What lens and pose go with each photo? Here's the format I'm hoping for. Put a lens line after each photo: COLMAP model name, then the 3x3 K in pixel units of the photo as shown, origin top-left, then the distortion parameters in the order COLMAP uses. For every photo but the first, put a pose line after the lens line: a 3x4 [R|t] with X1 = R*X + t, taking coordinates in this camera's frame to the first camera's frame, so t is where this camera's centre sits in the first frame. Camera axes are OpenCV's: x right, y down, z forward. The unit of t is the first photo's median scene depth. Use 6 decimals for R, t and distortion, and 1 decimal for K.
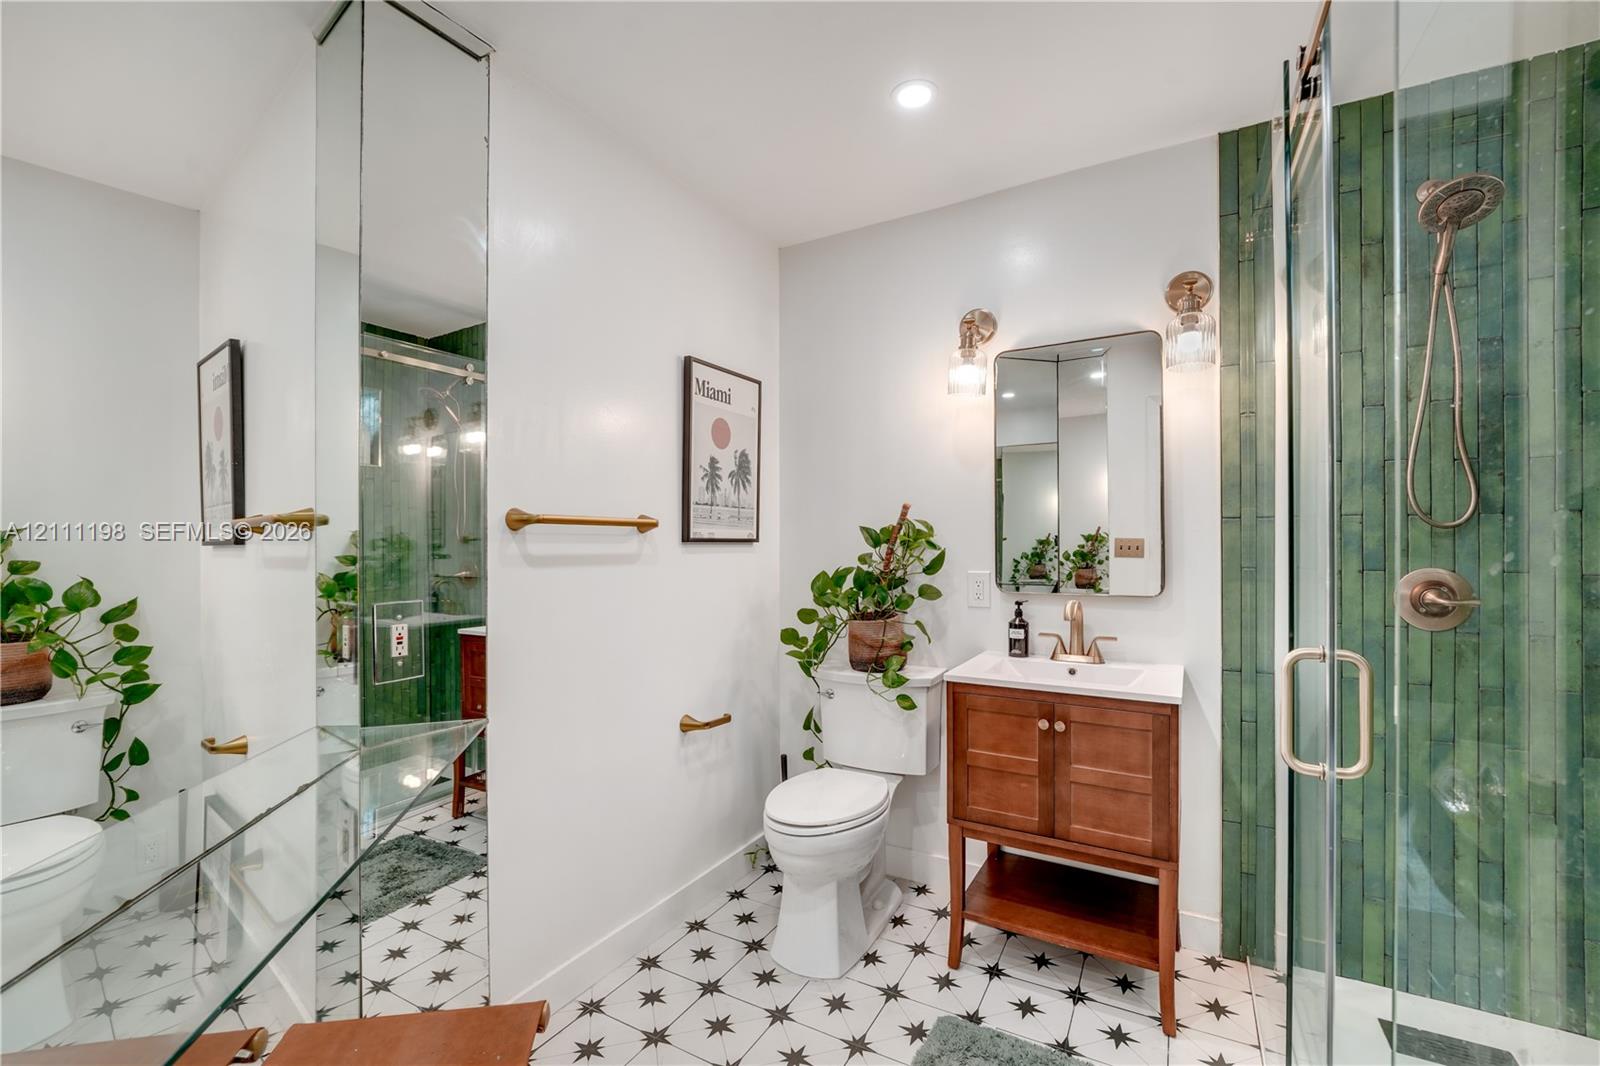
lens RADIAL K [[690.0, 0, 798.6], [0, 690.0, 540.0], [0, 0, 1]] dist [-0.002898, -0.000213]
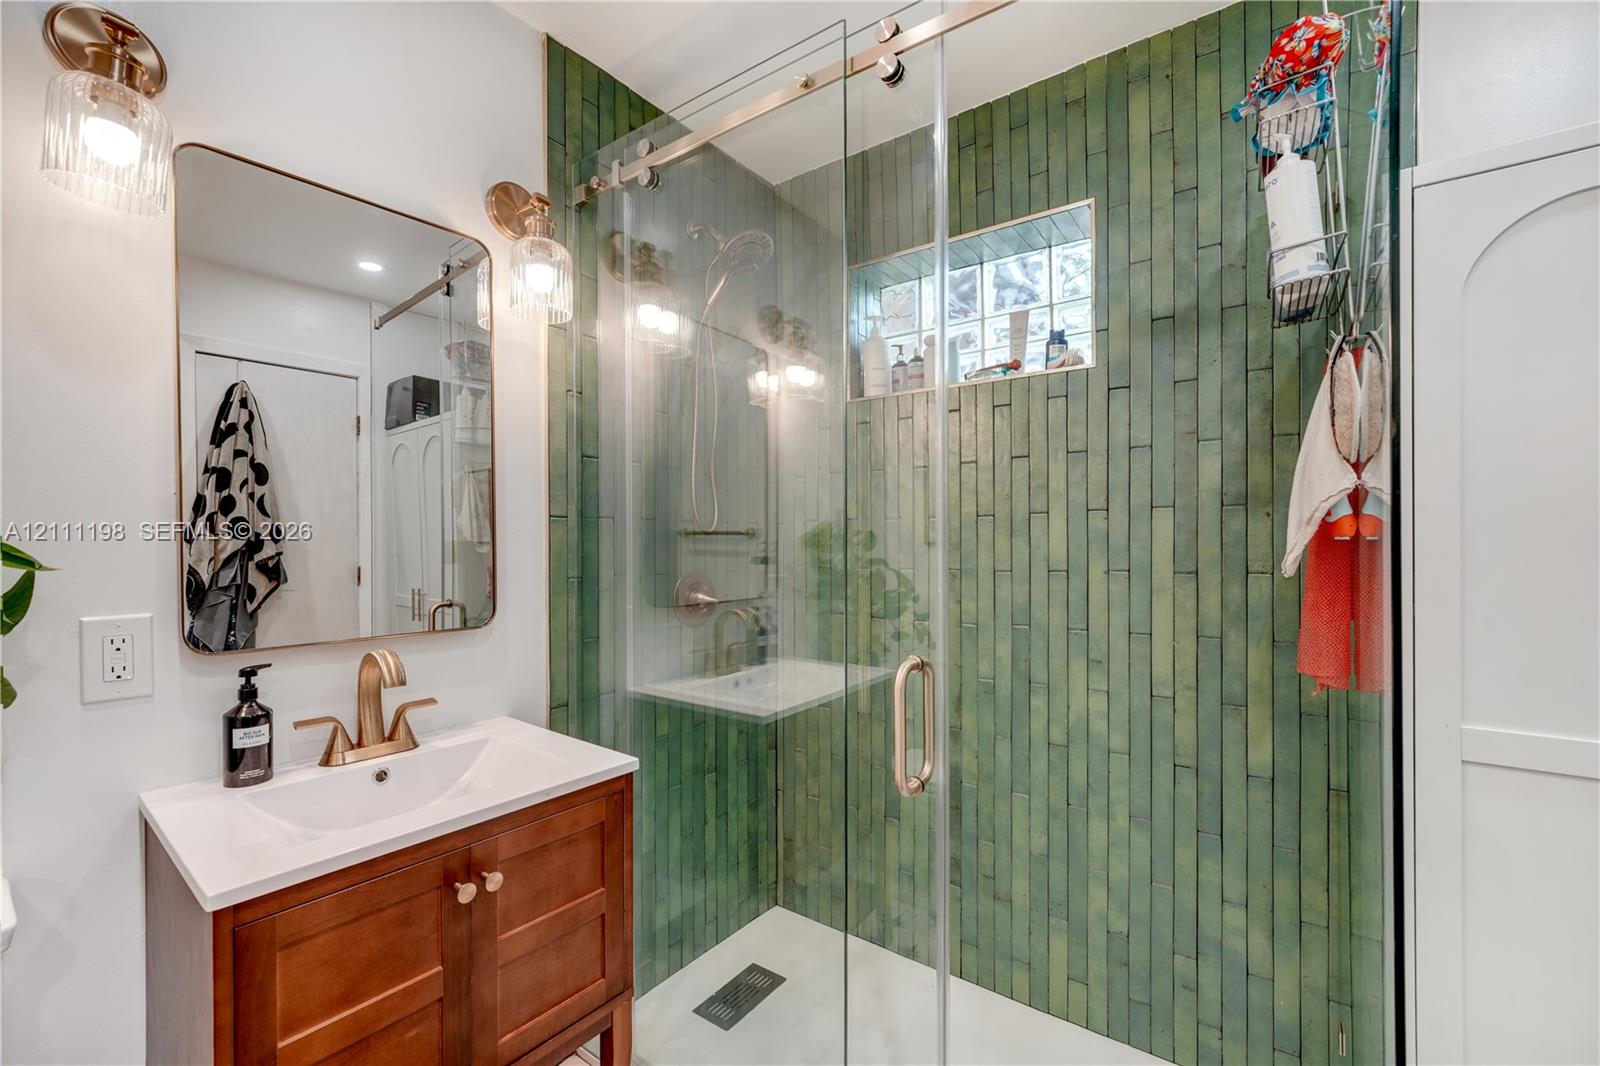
lens RADIAL K [[690.0, 0, 801.6], [0, 690.0, 540.0], [0, 0, 1]] dist [-0.002898, -0.000213]
pose [[0.136267, 0.003937, 0.990664, -0.114585], [-0.004283, 0.999985, -0.003384, -0.002465], [-0.990663, -0.003782, 0.136282, 0.567226]]
